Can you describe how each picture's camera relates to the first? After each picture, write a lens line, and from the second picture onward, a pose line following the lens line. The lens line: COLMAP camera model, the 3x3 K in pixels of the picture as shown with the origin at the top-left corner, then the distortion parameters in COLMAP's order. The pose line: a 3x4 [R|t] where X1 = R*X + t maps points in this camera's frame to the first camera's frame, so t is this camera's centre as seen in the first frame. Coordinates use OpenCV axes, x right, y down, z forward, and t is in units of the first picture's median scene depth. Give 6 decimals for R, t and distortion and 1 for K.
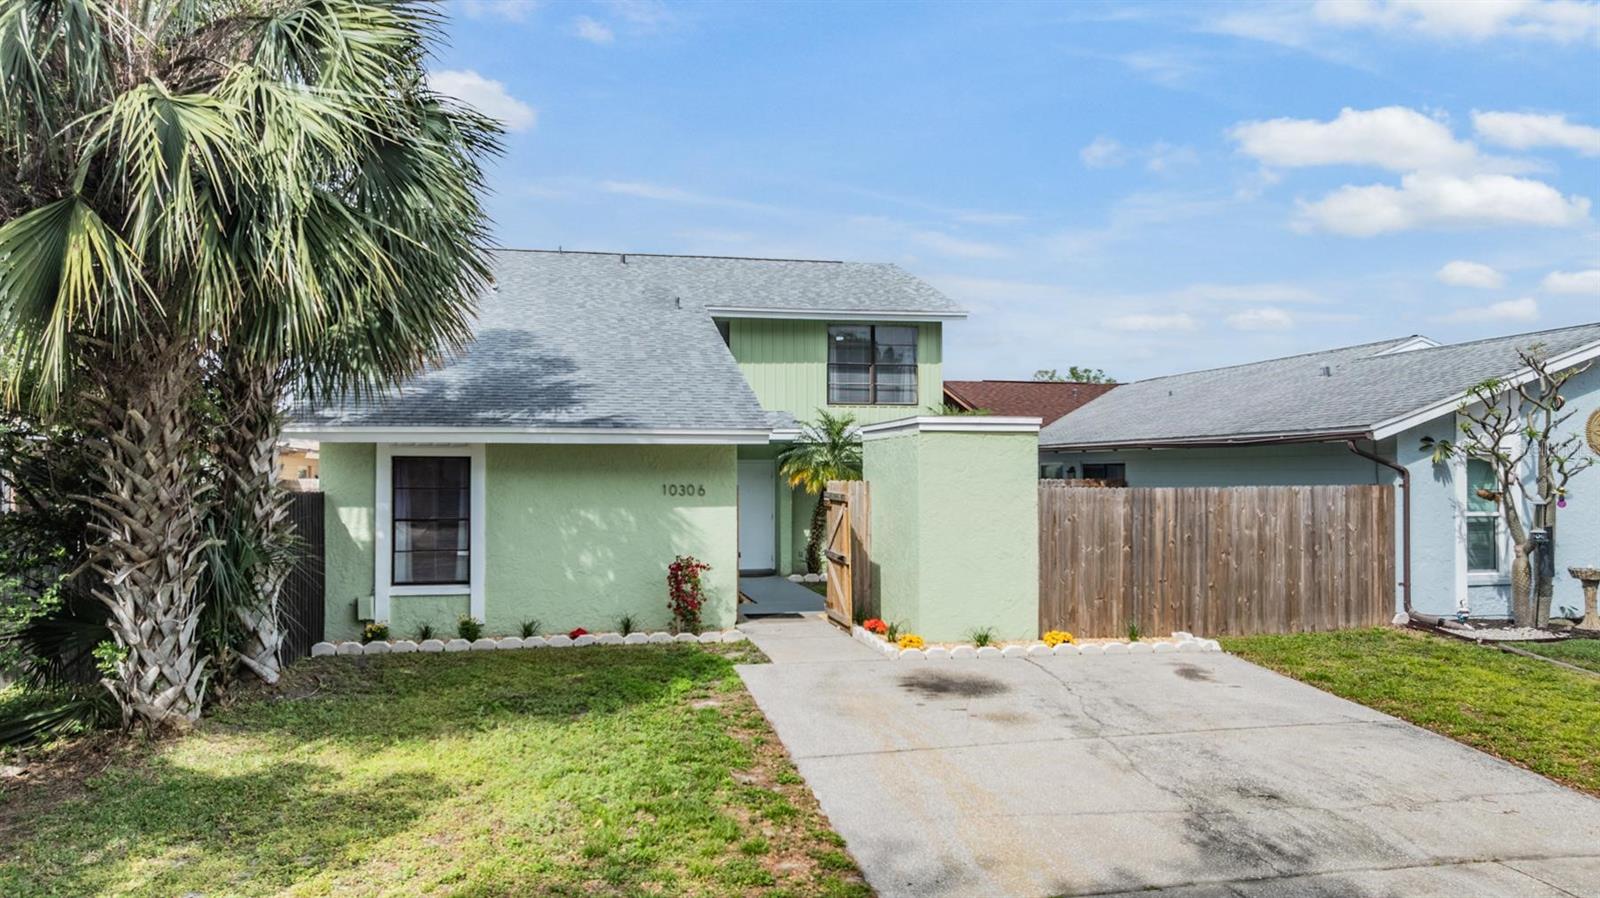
lens RADIAL K [[1117.1, 0, 800.0], [0, 1117.1, 449.0], [0, 0, 1]] dist [-0.014765, 0.000772]
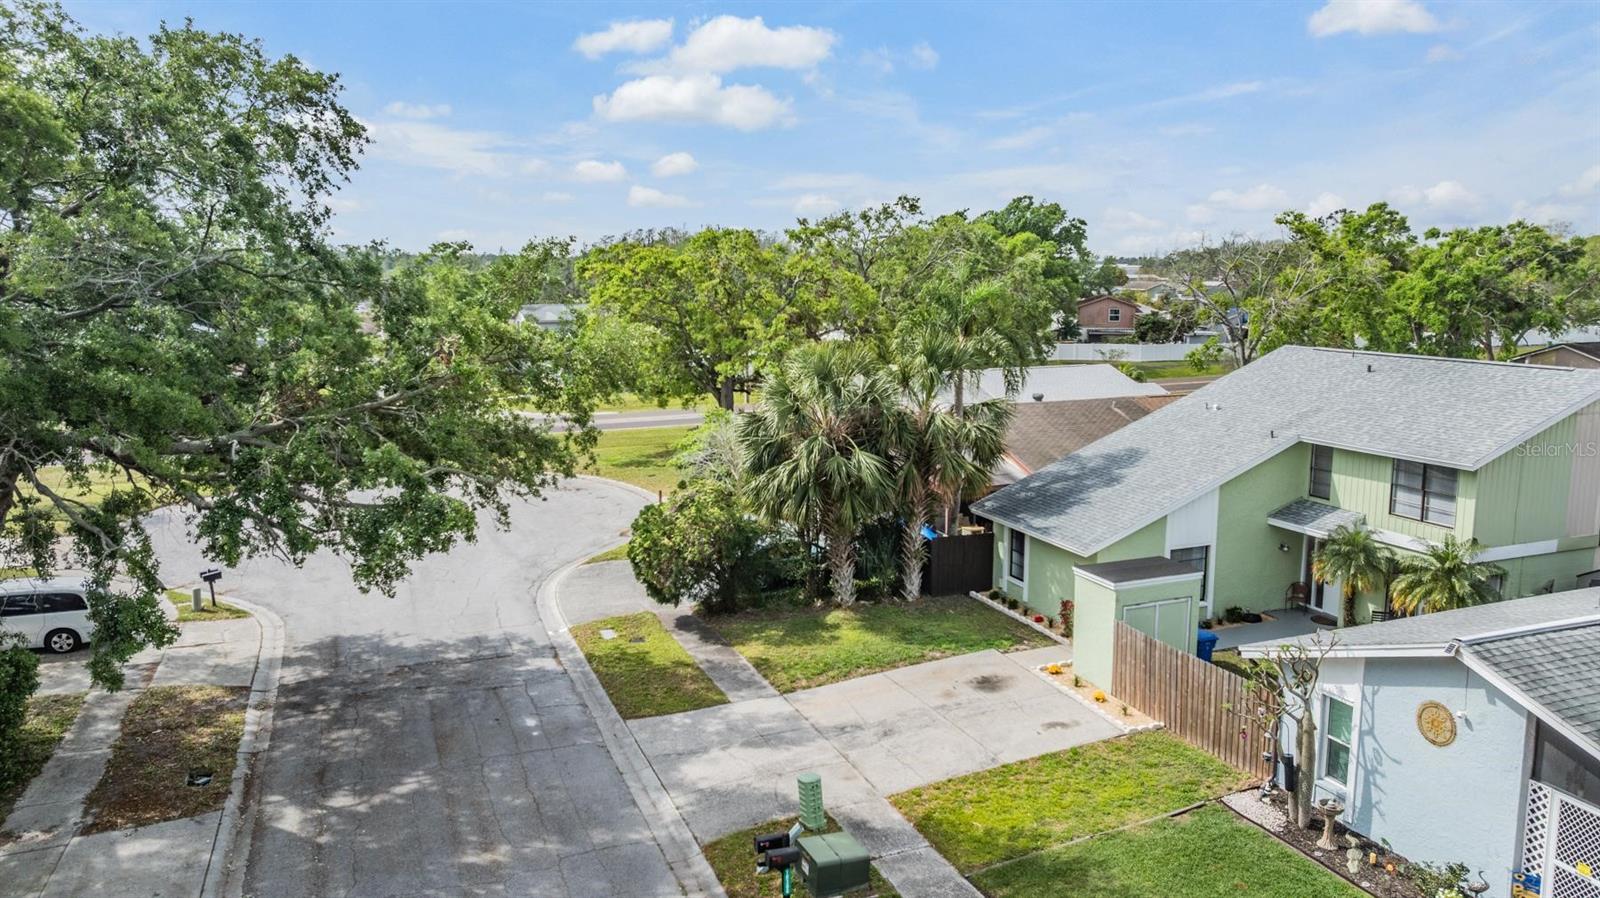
lens RADIAL K [[1117.1, 0, 800.0], [0, 1117.1, 449.0], [0, 0, 1]] dist [-0.014765, 0.000772]
pose [[0.166852, 0.157092, -0.973387, 1.851728], [0.026675, 0.986146, 0.163723, -0.552376], [0.985621, -0.053282, 0.160350, 0.179550]]
